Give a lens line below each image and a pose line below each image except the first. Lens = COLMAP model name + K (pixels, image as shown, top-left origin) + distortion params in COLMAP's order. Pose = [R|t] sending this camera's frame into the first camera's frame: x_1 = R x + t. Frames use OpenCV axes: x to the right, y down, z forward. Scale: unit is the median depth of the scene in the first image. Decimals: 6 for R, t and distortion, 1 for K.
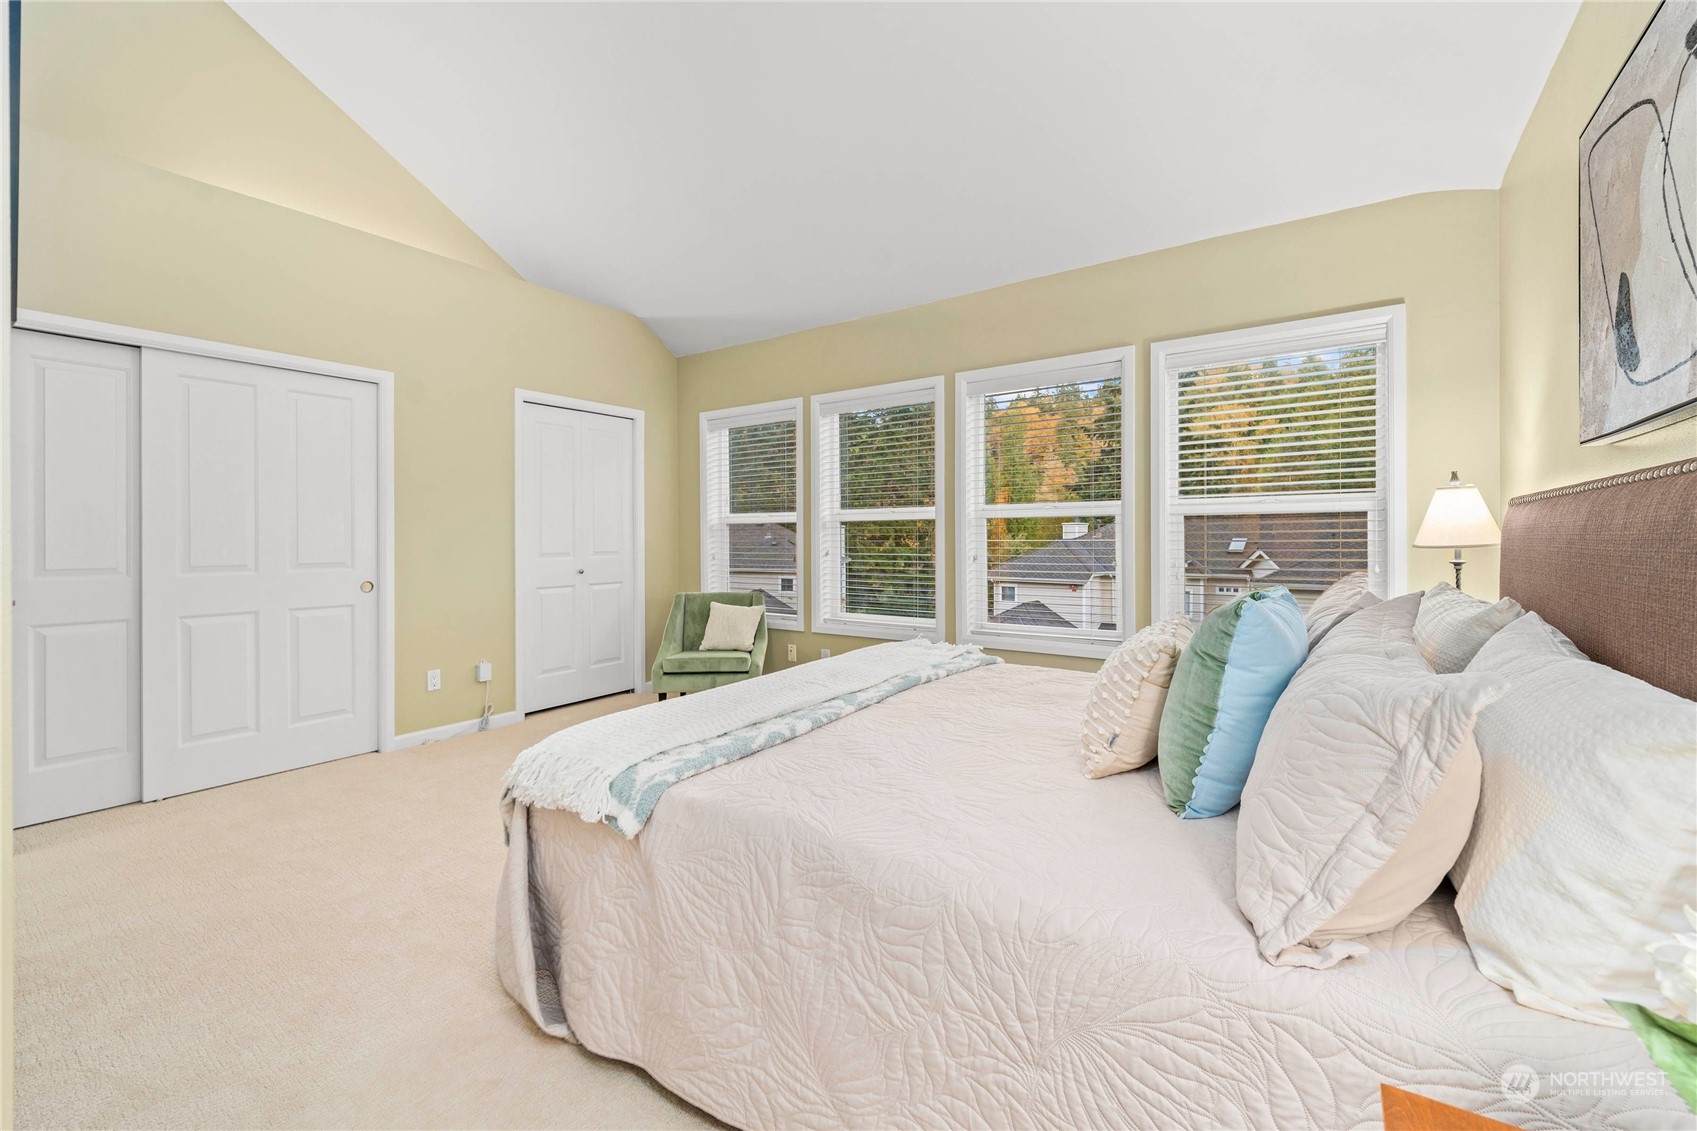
lens RADIAL K [[697.3, 0, 850.5], [0, 697.3, 536.5], [0, 0, 1]] dist [0.001988, -0.000274]
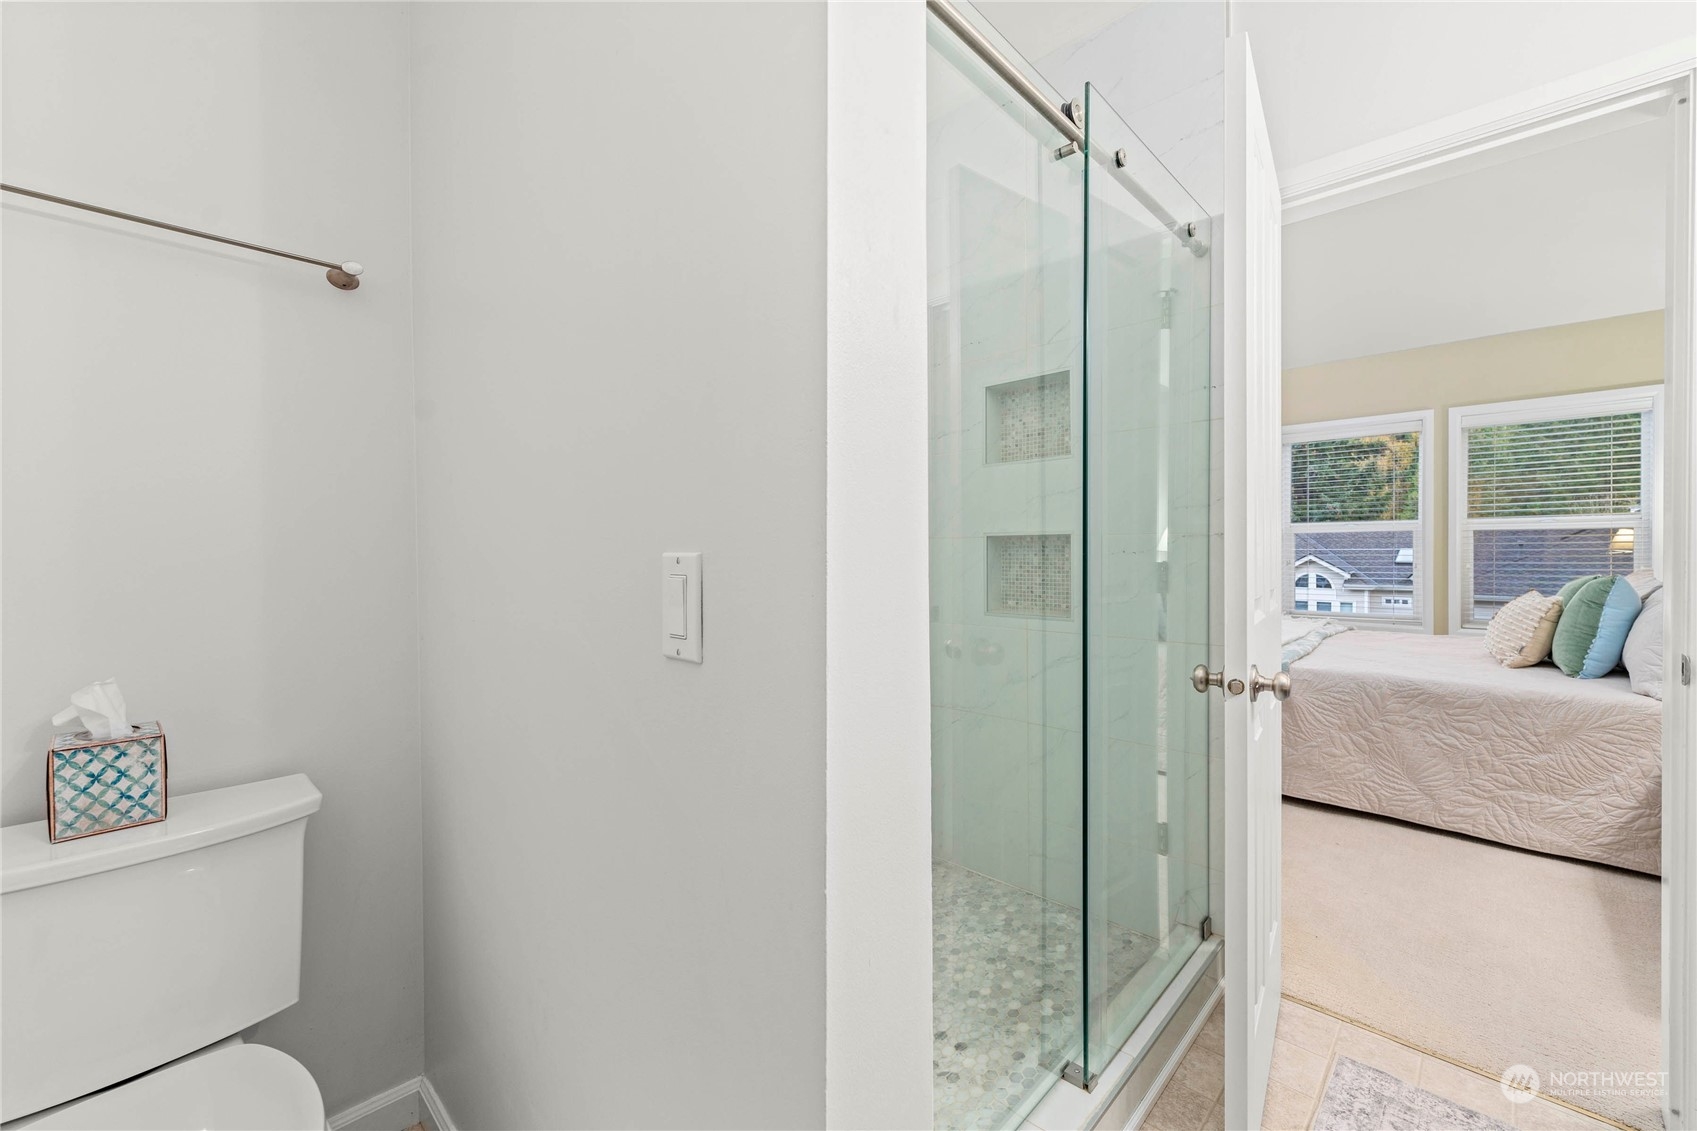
lens RADIAL K [[697.3, 0, 845.5], [0, 697.3, 561.3], [0, 0, 1]] dist [0.001988, -0.000274]
pose [[0.989681, -0.000875, -0.143286, -1.309262], [0.003327, 0.999852, 0.016873, 0.003312], [0.143250, -0.017176, 0.989537, -1.300203]]
